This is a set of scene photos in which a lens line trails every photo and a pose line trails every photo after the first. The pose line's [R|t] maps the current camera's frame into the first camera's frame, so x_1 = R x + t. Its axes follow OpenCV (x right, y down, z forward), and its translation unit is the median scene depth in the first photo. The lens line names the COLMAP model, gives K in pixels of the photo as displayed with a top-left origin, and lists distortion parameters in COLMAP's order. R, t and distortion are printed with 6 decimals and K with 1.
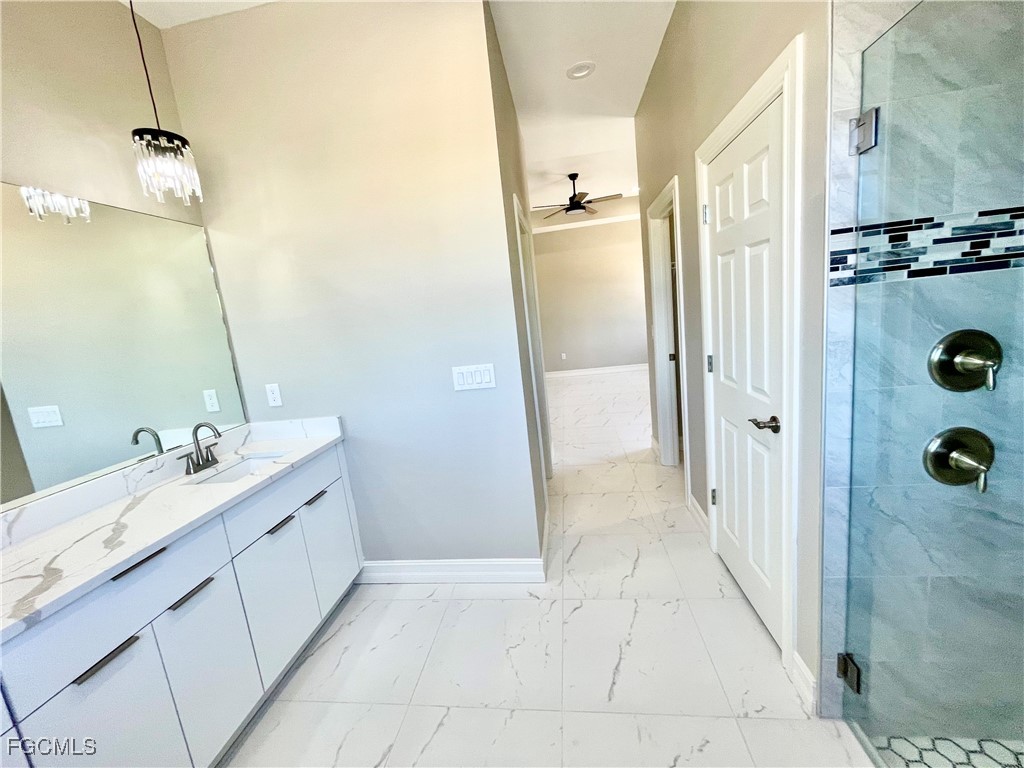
lens RADIAL K [[413.4, 0, 514.8], [0, 413.4, 382.2], [0, 0, 1]] dist [-0.000138, -0.000236]
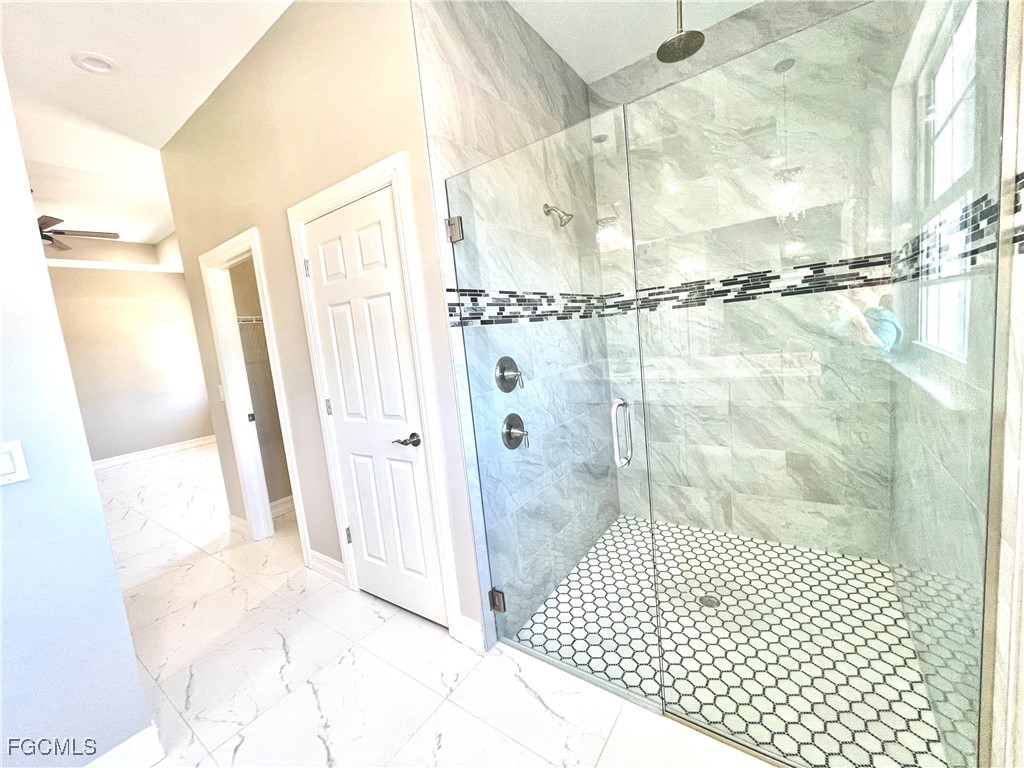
lens RADIAL K [[413.4, 0, 501.6], [0, 413.4, 385.4], [0, 0, 1]] dist [-0.000138, -0.000236]
pose [[0.481430, -0.044498, 0.875354, -0.427547], [0.195294, 0.979050, -0.057639, 0.087185], [-0.854451, 0.198700, 0.480034, 0.202585]]
